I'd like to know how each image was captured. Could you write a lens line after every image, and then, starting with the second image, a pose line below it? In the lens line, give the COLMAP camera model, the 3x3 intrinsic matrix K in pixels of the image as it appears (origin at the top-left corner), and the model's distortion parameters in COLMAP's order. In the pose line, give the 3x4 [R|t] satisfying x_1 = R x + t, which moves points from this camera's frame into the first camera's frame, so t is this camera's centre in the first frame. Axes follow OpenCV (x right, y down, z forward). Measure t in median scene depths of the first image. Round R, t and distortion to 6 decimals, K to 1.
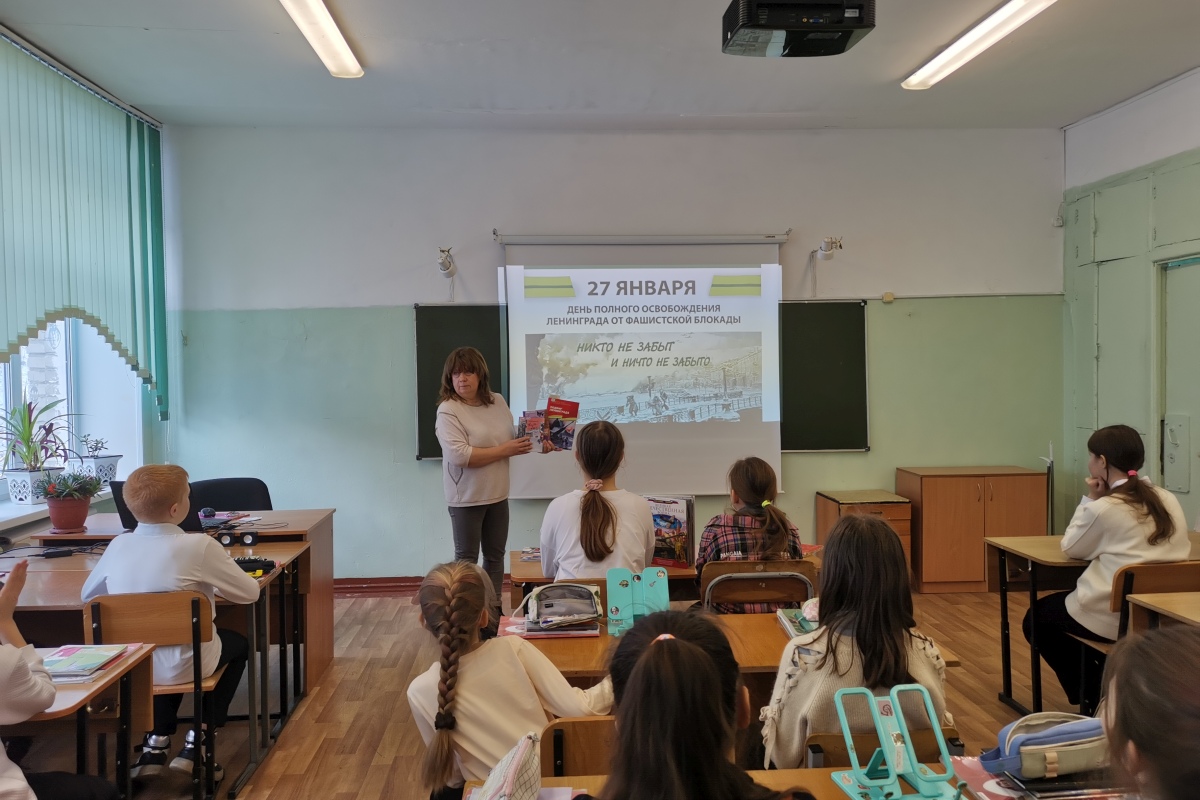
lens RADIAL K [[929.7, 0, 609.3], [0, 929.7, 399.5], [0, 0, 1]] dist [0.026892, -0.003047]
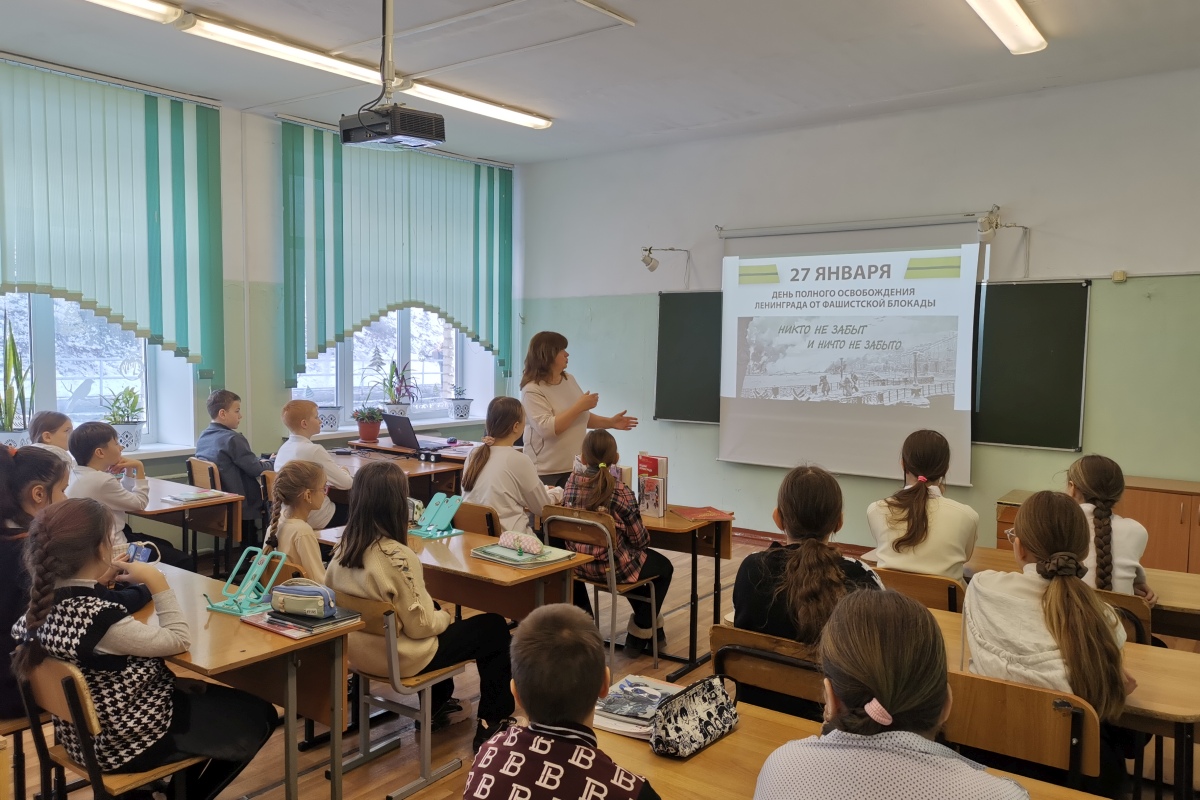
lens RADIAL K [[929.7, 0, 595.0], [0, 929.7, 399.7], [0, 0, 1]] dist [0.026892, -0.003047]
pose [[0.749952, 0.065444, -0.658247, 0.527159], [-0.040775, 0.997775, 0.052746, -0.022494], [0.660234, -0.012717, 0.750952, 0.034895]]
